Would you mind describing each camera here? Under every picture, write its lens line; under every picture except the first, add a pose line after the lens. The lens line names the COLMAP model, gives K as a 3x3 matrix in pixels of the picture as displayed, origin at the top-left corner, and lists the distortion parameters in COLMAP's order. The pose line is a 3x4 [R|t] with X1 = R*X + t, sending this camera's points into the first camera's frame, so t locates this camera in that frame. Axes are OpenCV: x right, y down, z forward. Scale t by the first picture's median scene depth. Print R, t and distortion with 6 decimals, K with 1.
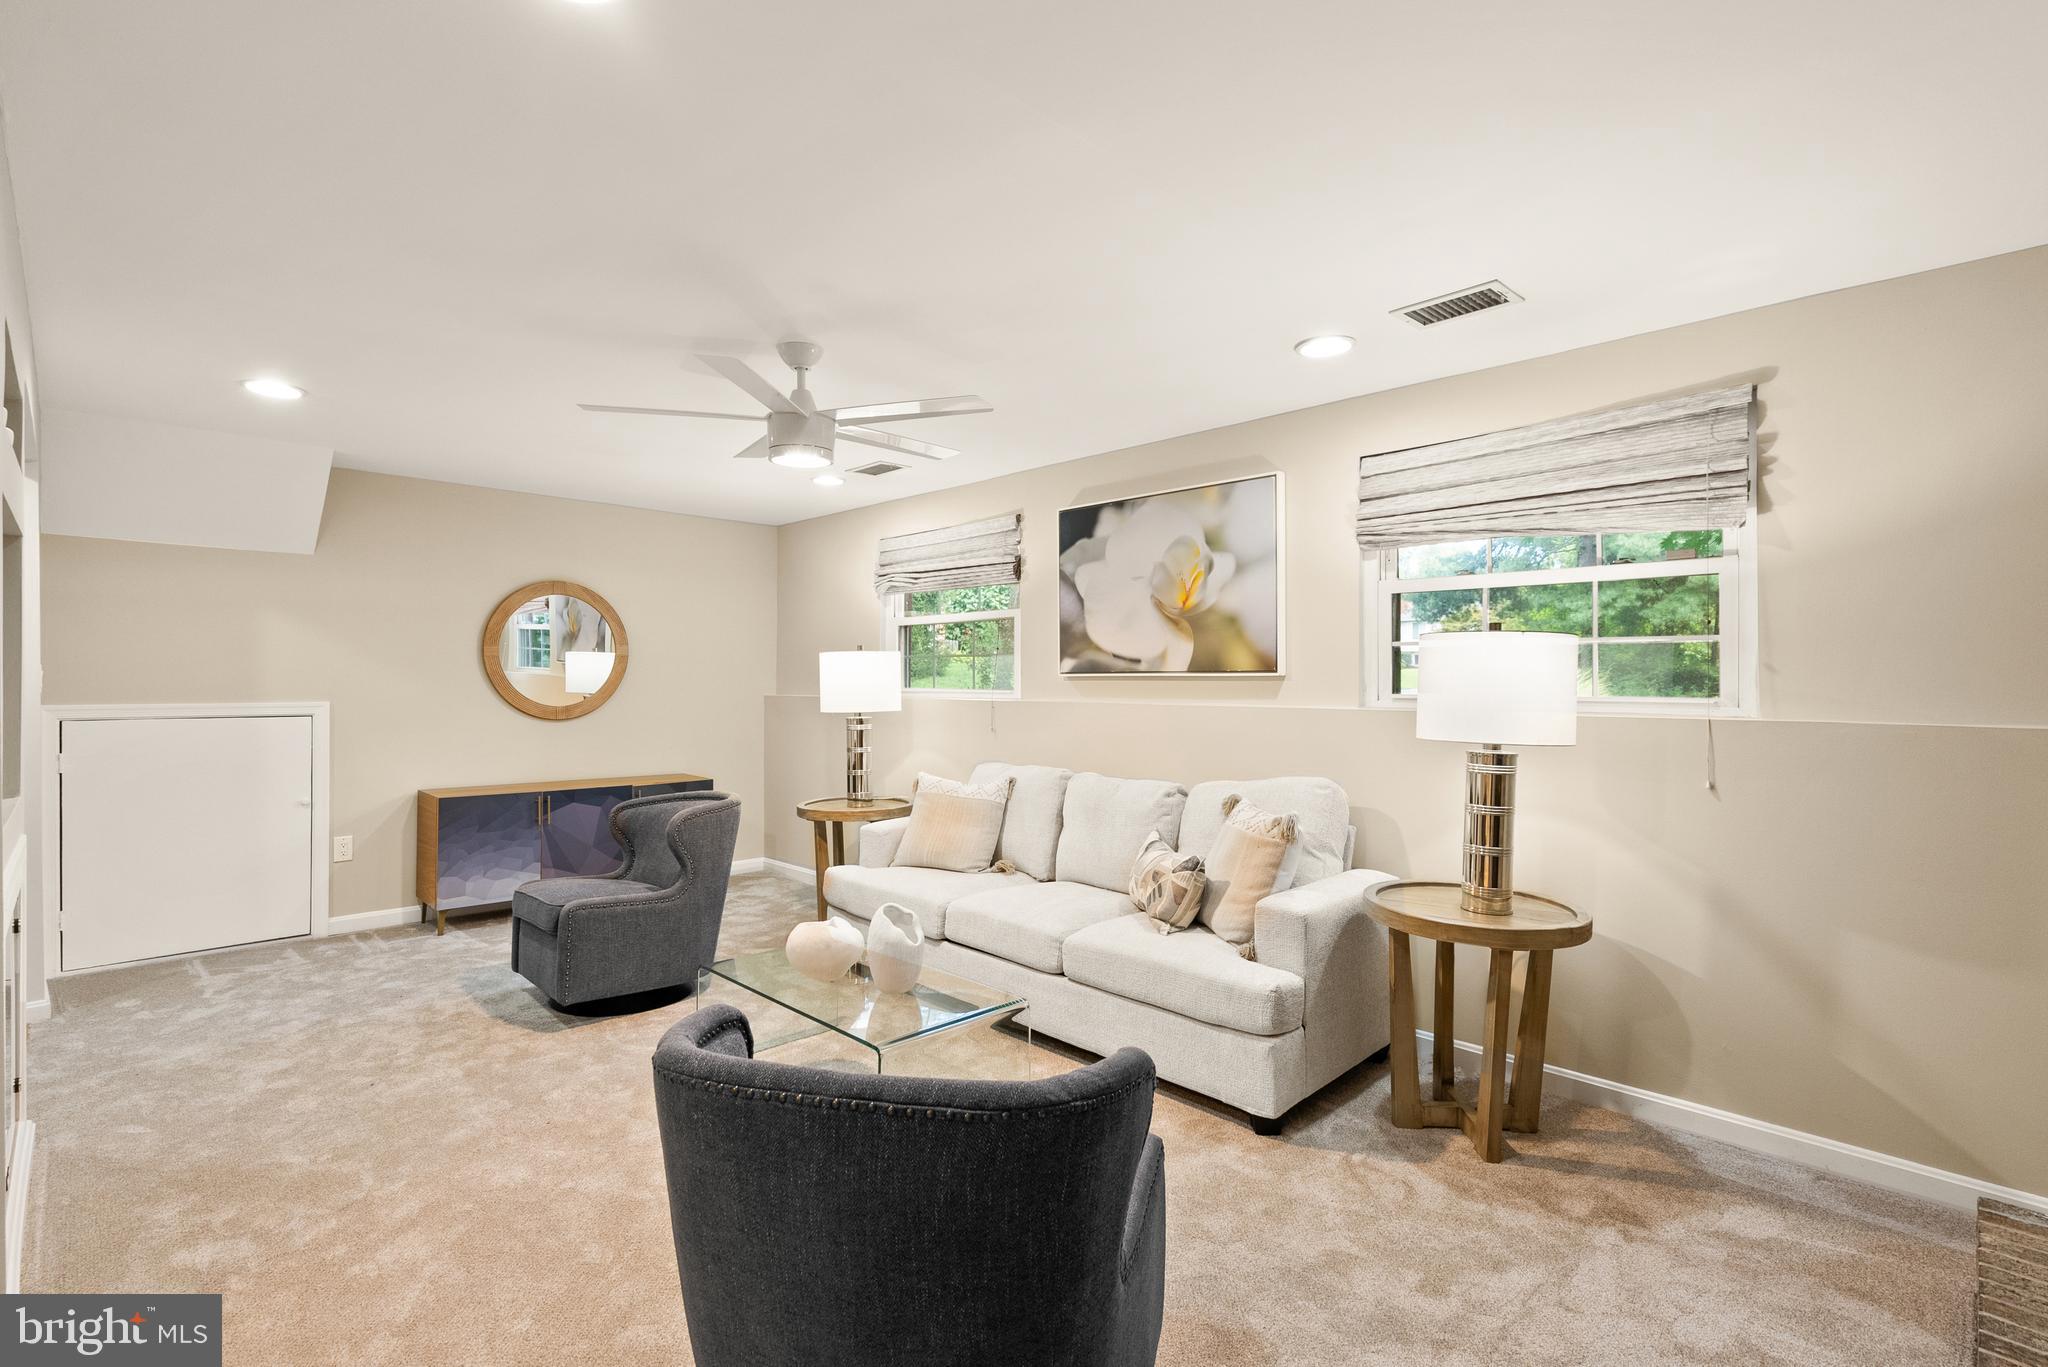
lens RADIAL K [[941.9, 0, 1025.1], [0, 941.9, 679.4], [0, 0, 1]] dist [-0.000652, 0.000598]
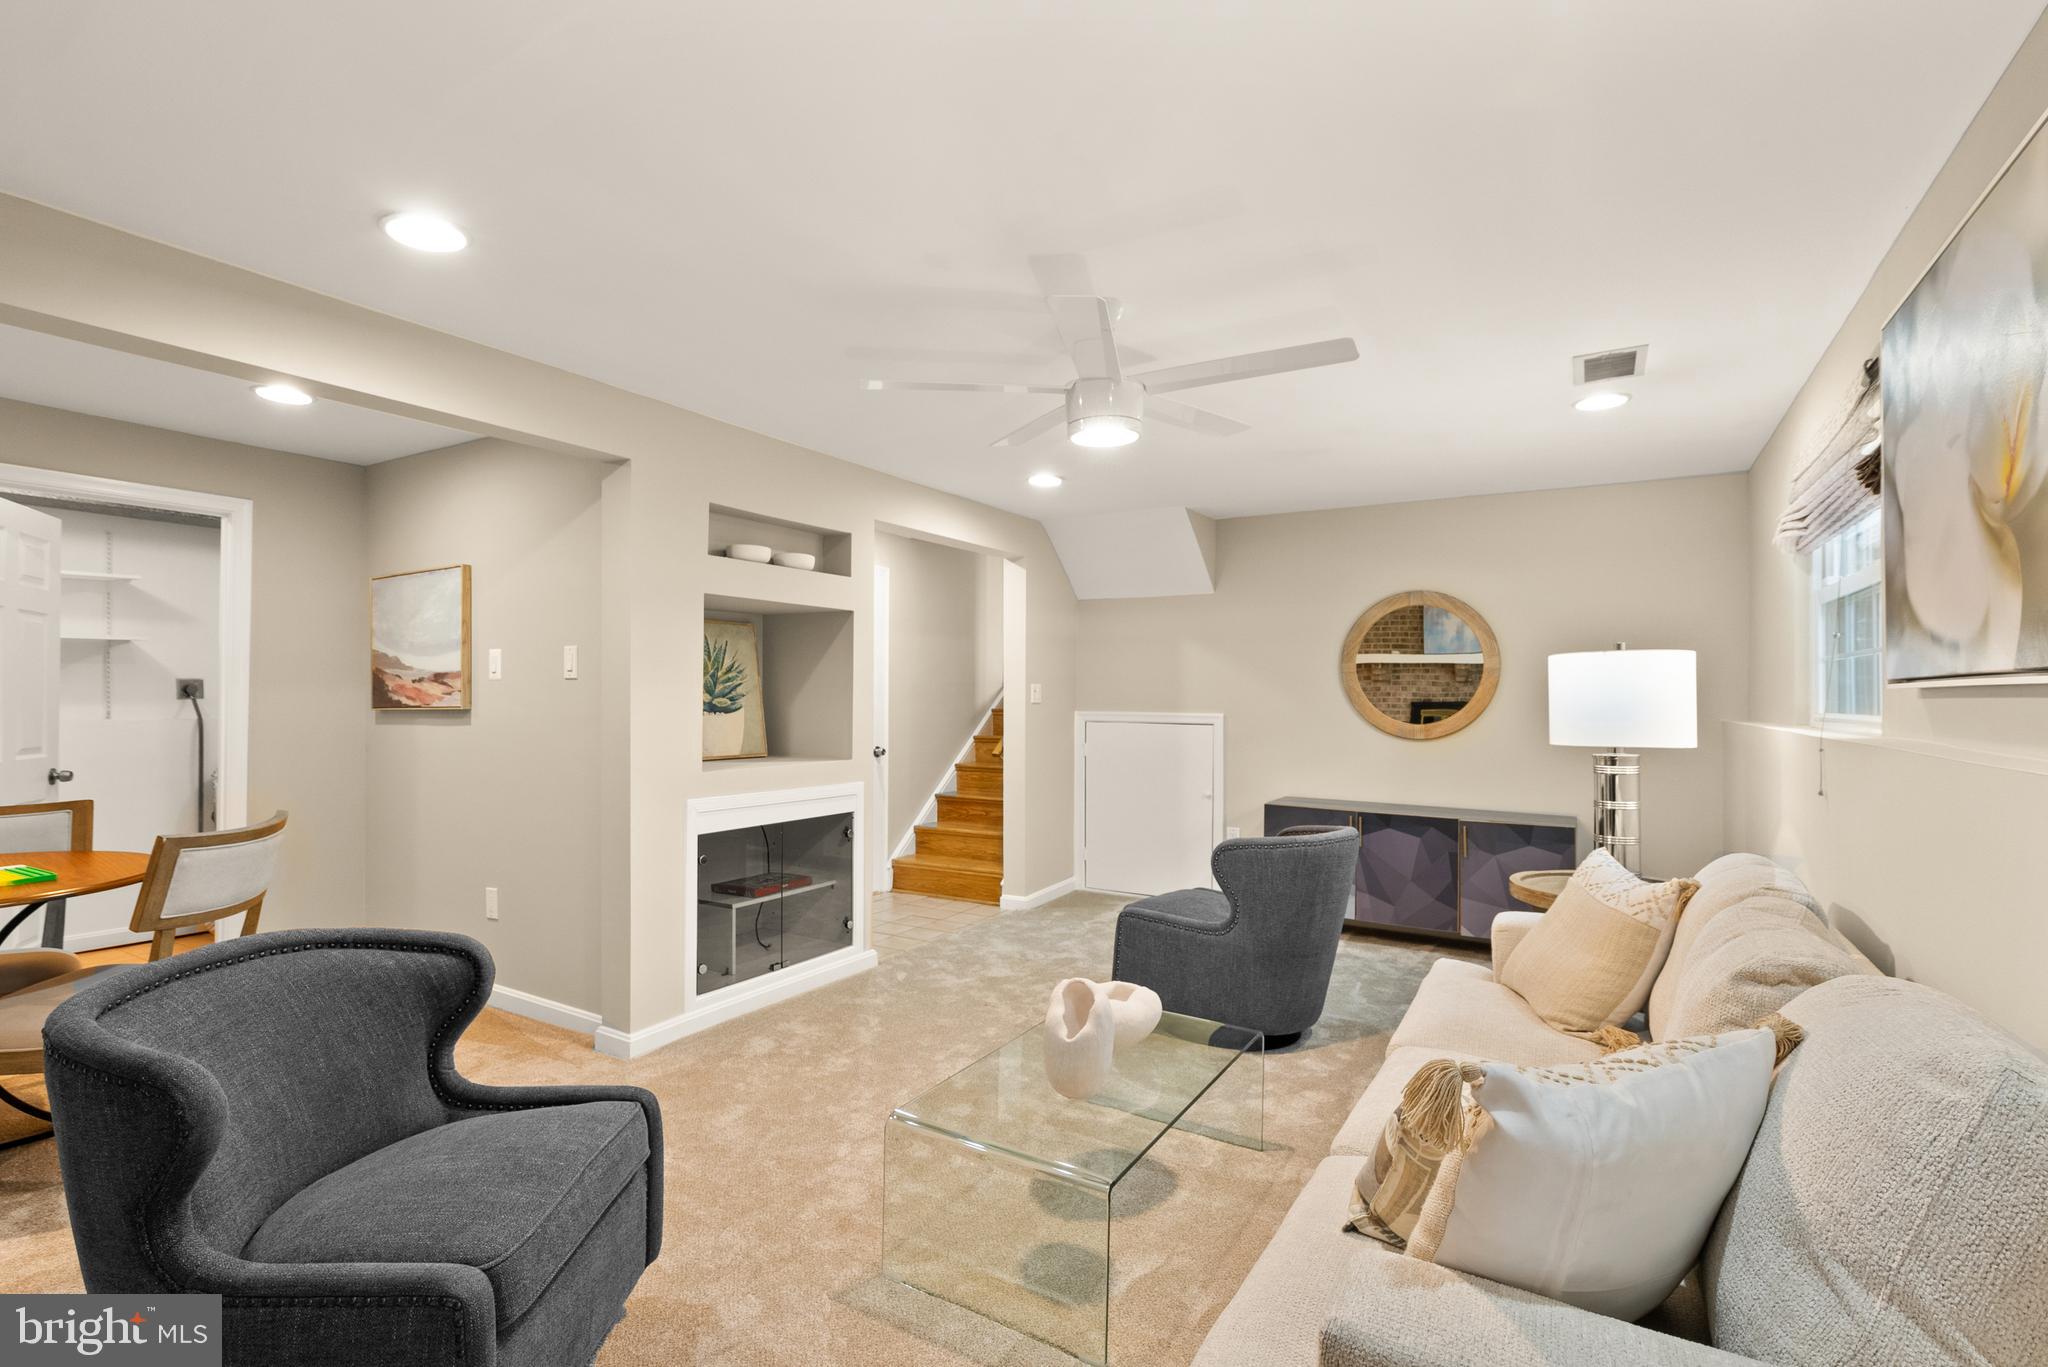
lens RADIAL K [[941.9, 0, 1025.1], [0, 941.9, 679.4], [0, 0, 1]] dist [-0.000652, 0.000598]
pose [[0.233158, -0.014167, -0.972336, 0.415764], [-0.006826, 0.999845, -0.016204, 0.002524], [0.972415, 0.010415, 0.233025, 0.532258]]
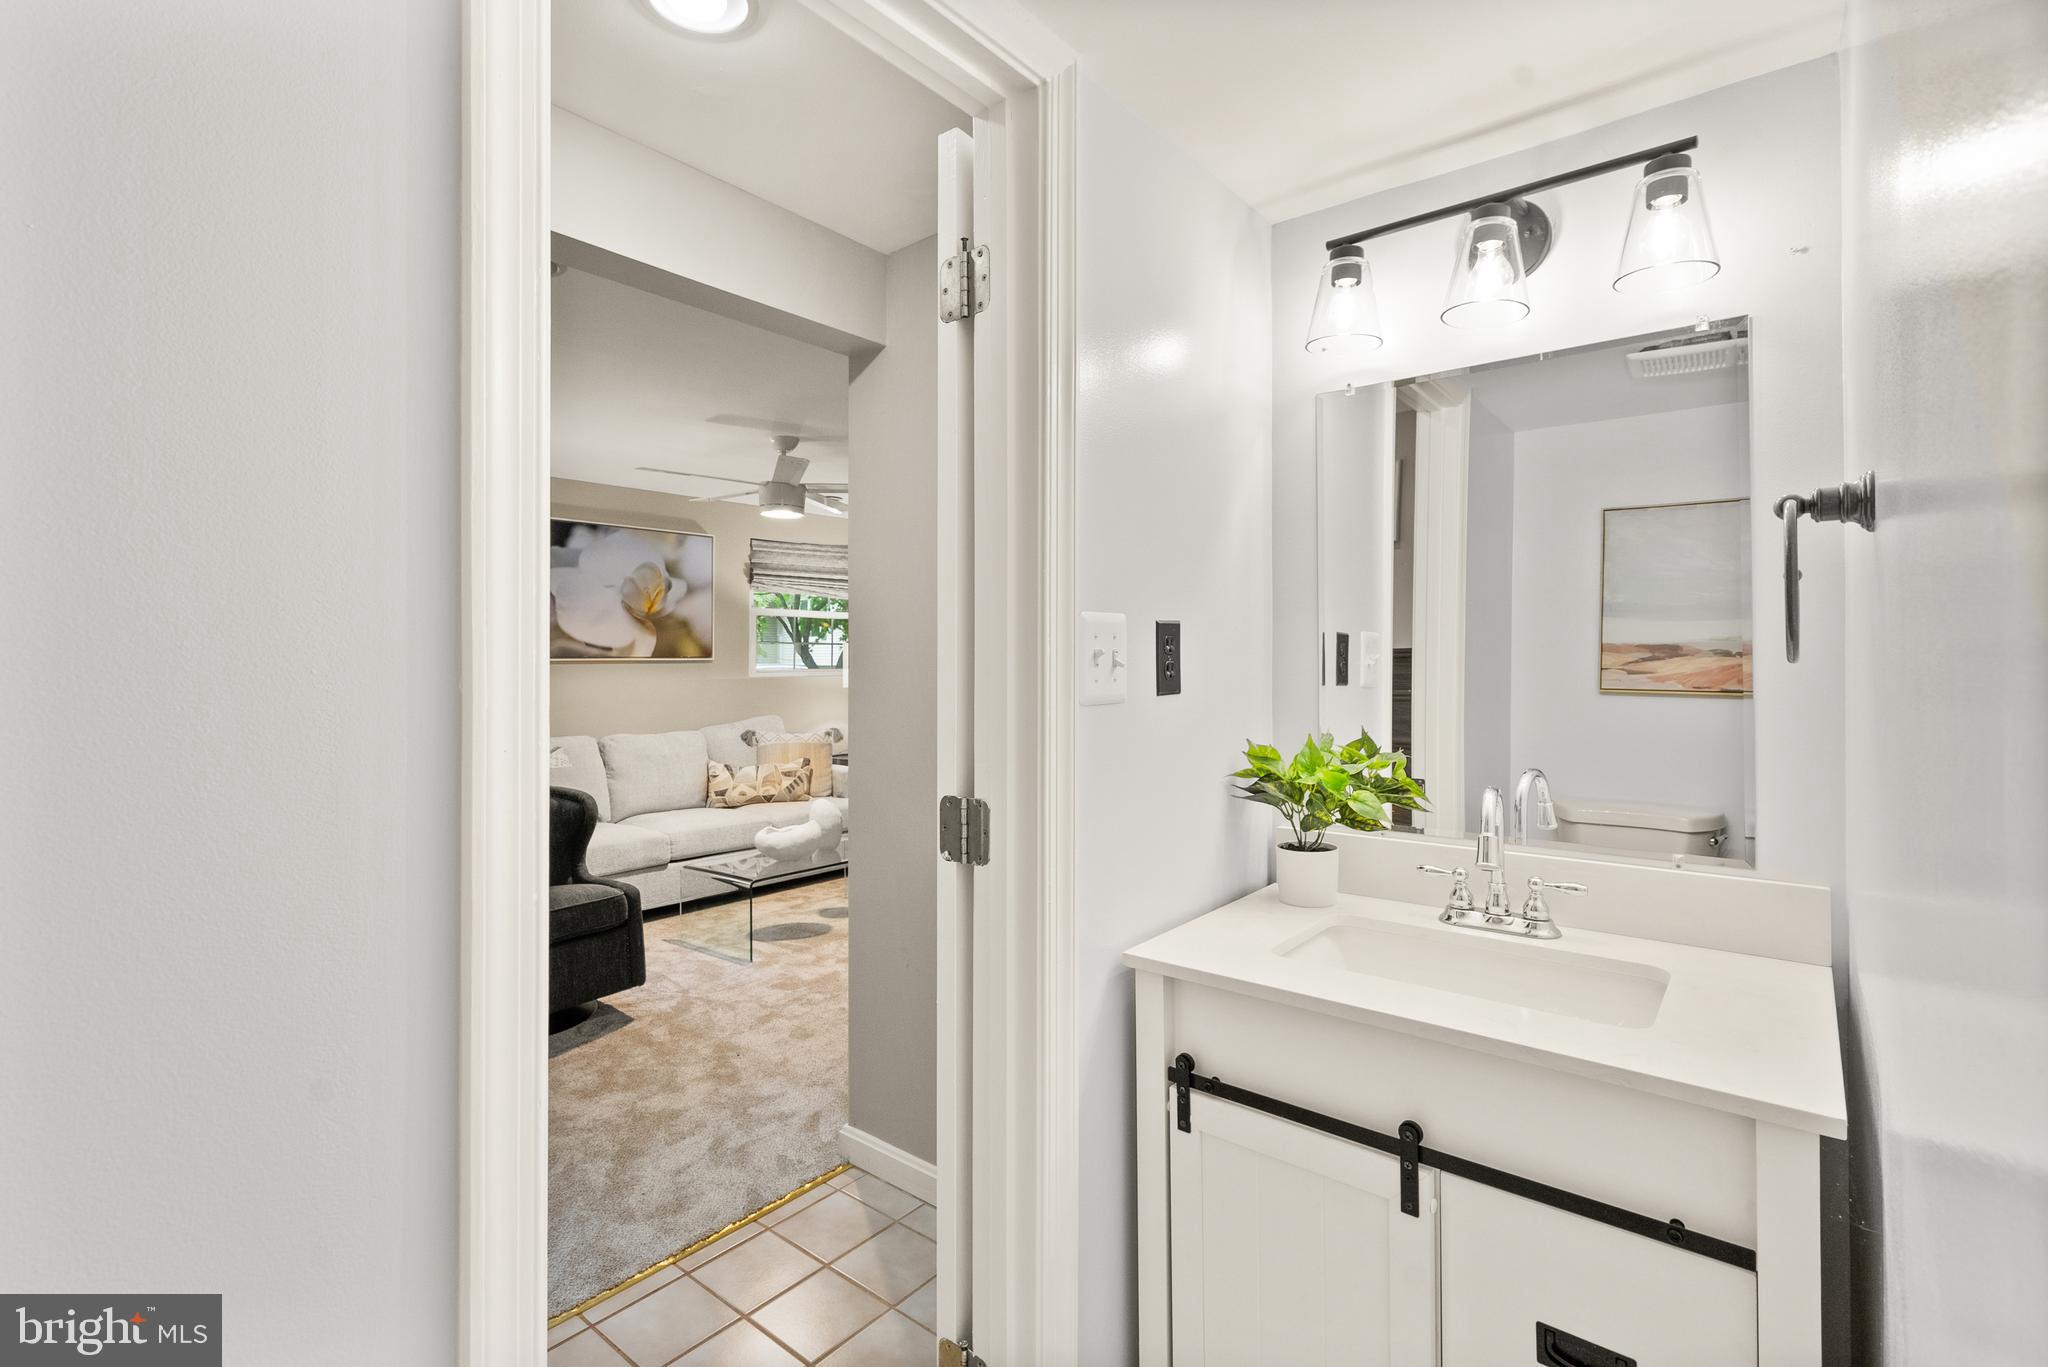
lens RADIAL K [[951.6, 0, 1027.8], [0, 951.6, 643.6], [0, 0, 1]] dist [0.002935, 0.000646]
pose [[-0.102546, 0.013584, 0.994635, -1.279522], [0.004894, 0.999902, -0.013151, -0.006847], [-0.994716, 0.003519, -0.102603, 0.557714]]
